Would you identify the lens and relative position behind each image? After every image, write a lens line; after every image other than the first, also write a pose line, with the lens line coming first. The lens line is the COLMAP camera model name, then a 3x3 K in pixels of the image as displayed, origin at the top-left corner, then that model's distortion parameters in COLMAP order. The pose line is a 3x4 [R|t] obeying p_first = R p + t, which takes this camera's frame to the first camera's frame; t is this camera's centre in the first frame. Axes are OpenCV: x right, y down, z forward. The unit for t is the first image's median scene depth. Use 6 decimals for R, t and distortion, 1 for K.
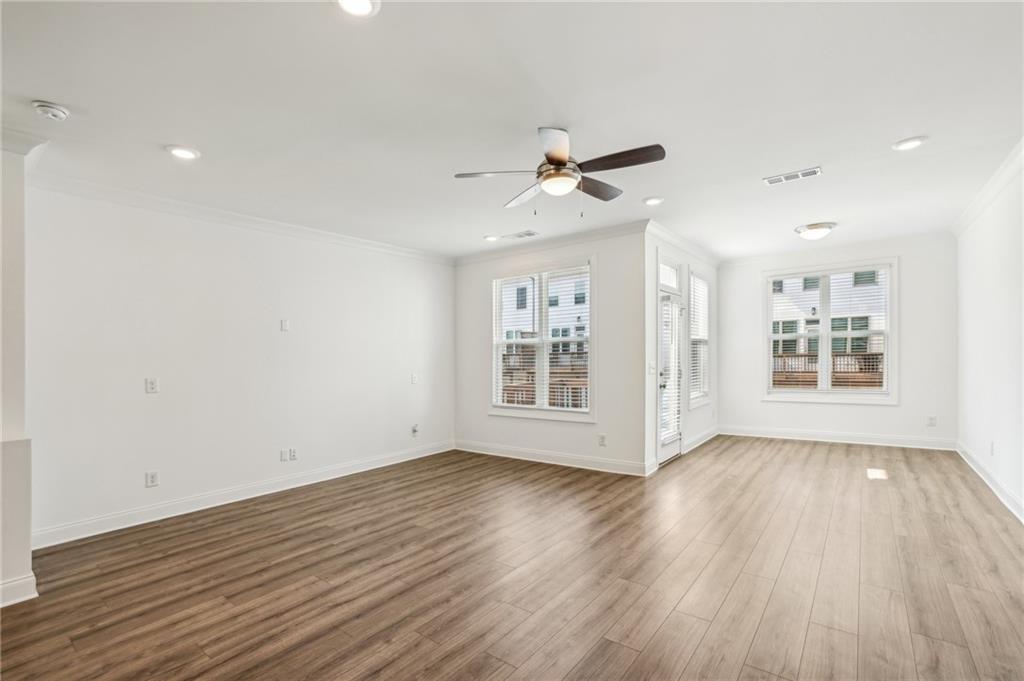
lens RADIAL K [[453.8, 0, 520.3], [0, 453.8, 361.9], [0, 0, 1]] dist [-0.030927, 0.008511]
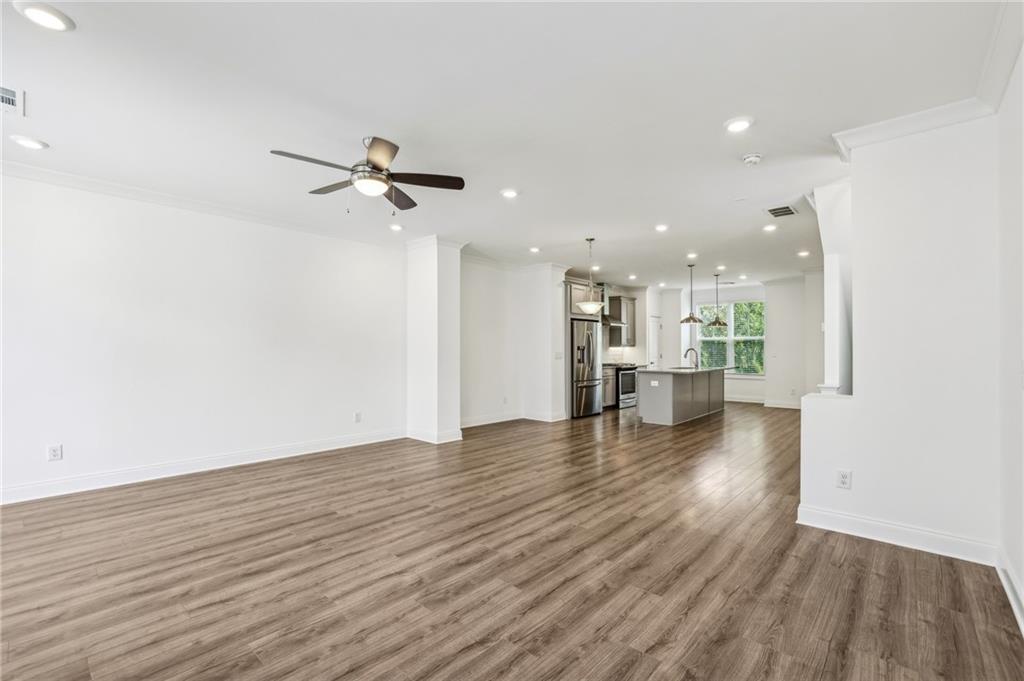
lens RADIAL K [[453.8, 0, 518.1], [0, 453.8, 347.8], [0, 0, 1]] dist [-0.030927, 0.008511]
pose [[-0.997936, 0.021161, 0.060622, -0.212851], [0.021684, 0.999733, 0.007989, 0.003623], [-0.060436, 0.009287, -0.998129, 1.259026]]
